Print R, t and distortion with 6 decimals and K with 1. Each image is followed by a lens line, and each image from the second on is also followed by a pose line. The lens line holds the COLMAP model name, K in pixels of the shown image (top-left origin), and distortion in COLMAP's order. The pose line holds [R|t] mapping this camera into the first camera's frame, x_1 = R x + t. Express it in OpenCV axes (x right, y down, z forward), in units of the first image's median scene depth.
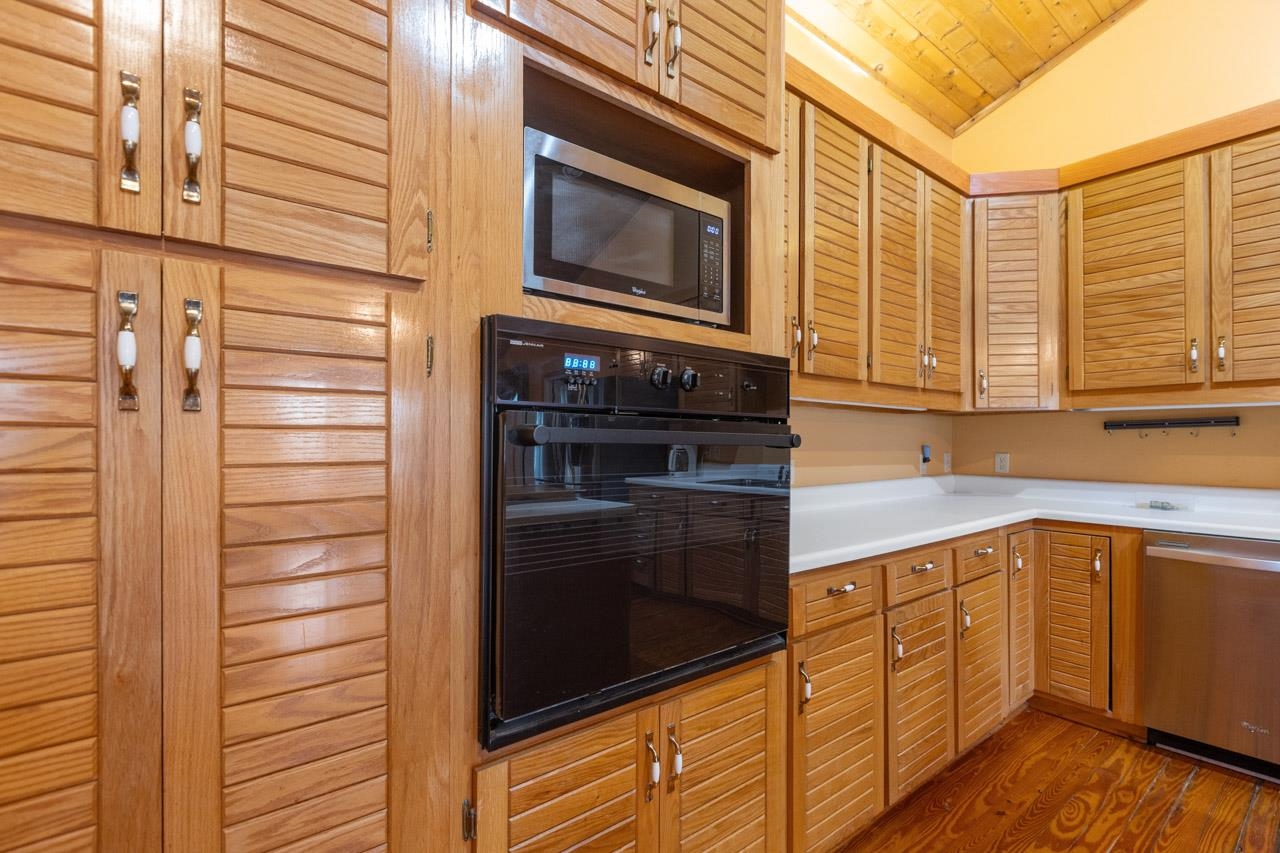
lens RADIAL K [[574.8, 0, 639.4], [0, 574.8, 435.7], [0, 0, 1]] dist [0.003396, -0.000570]
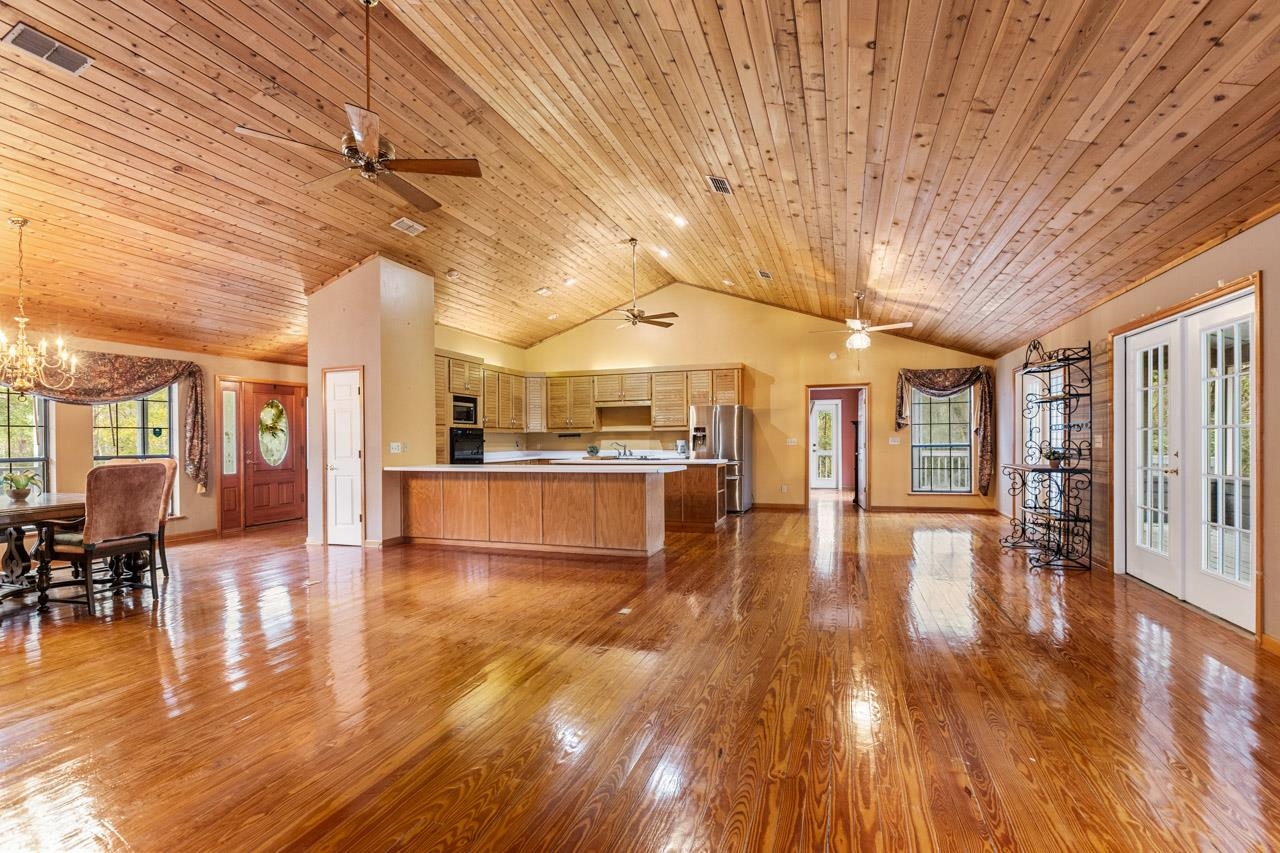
lens RADIAL K [[574.8, 0, 643.6], [0, 574.8, 448.3], [0, 0, 1]] dist [0.003396, -0.000570]
pose [[0.837784, -0.016130, 0.545763, -1.069393], [0.003234, 0.999693, 0.024581, -0.037671], [-0.545991, -0.018829, 0.837579, -3.278682]]
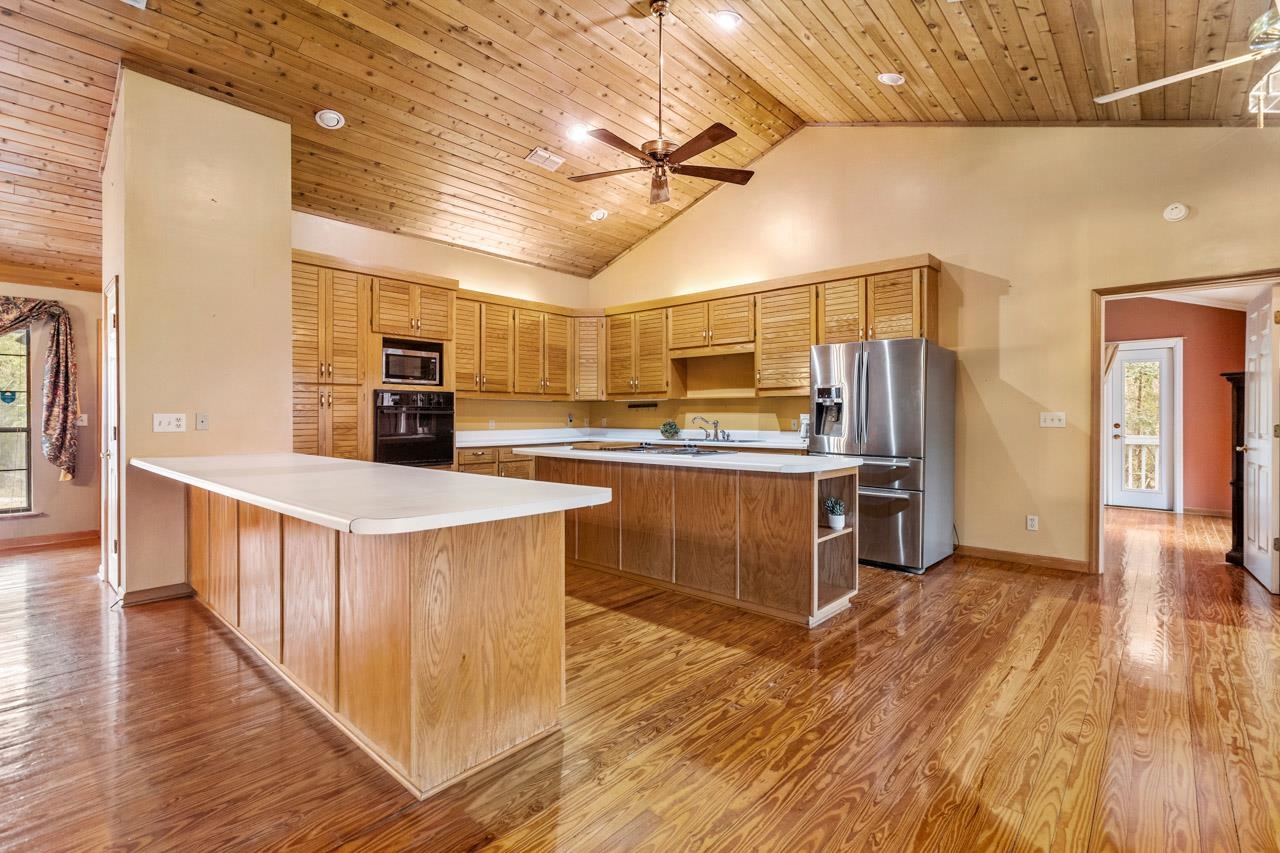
lens RADIAL K [[574.8, 0, 639.9], [0, 574.8, 417.9], [0, 0, 1]] dist [0.003396, -0.000570]
pose [[0.984669, -0.002550, 0.174415, 0.507221], [-0.000419, 0.999856, 0.016979, -0.012964], [-0.174433, -0.016792, 0.984526, -1.939778]]
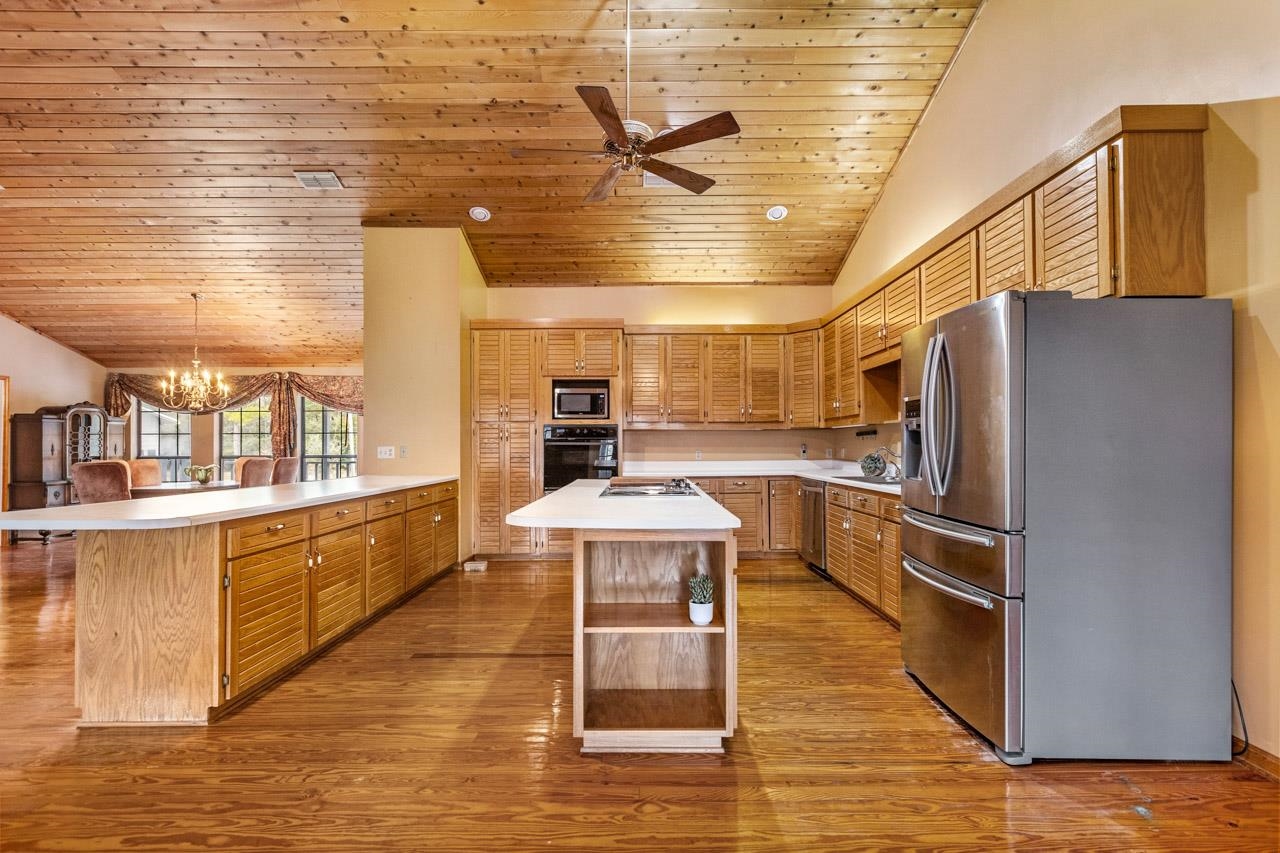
lens RADIAL K [[574.8, 0, 643.1], [0, 574.8, 434.5], [0, 0, 1]] dist [0.003396, -0.000570]
pose [[0.794590, -0.018170, -0.606875, 1.806129], [0.014590, 0.999835, -0.010833, -0.006685], [0.606971, -0.000247, 0.794724, -1.374064]]
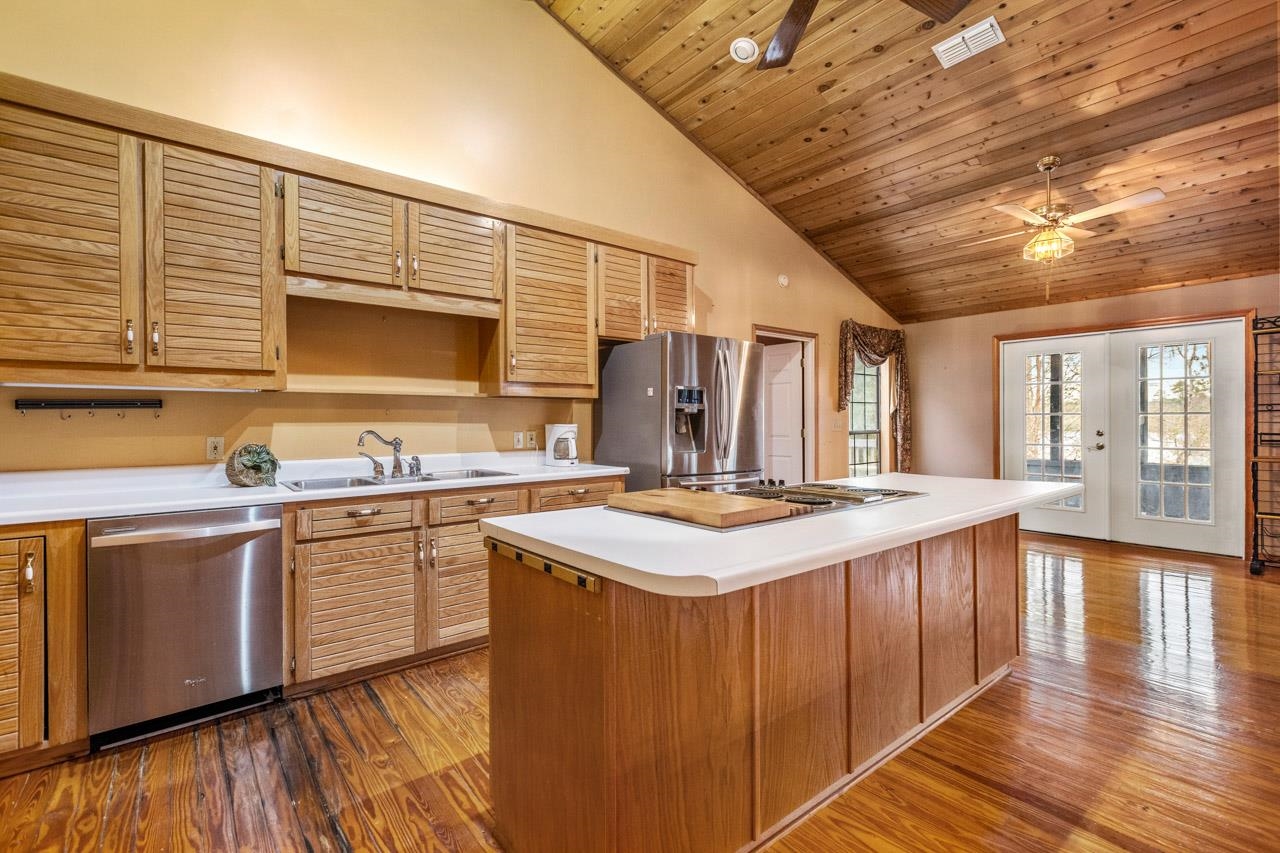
lens RADIAL K [[574.8, 0, 640.2], [0, 574.8, 418.9], [0, 0, 1]] dist [0.003396, -0.000570]
pose [[-0.014664, 0.003080, 0.999888, -0.045916], [-0.007207, 0.999969, -0.003186, 0.000011], [-0.999867, -0.007253, -0.014641, 0.137458]]
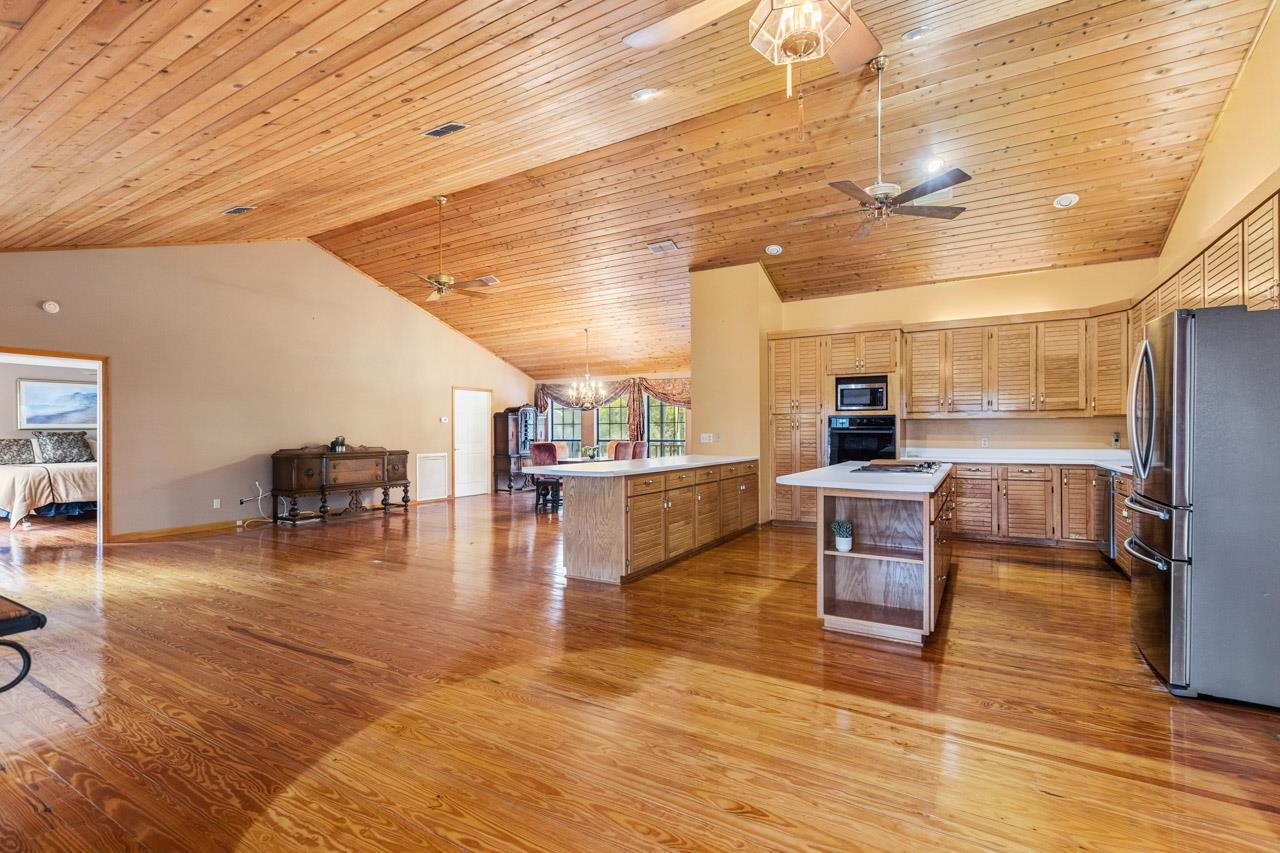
lens RADIAL K [[574.8, 0, 643.7], [0, 574.8, 430.9], [0, 0, 1]] dist [0.003396, -0.000570]
pose [[0.381397, -0.006795, -0.924386, 2.353308], [0.015545, 0.999879, -0.000937, -0.016909], [0.924281, -0.014012, 0.381456, -1.679983]]
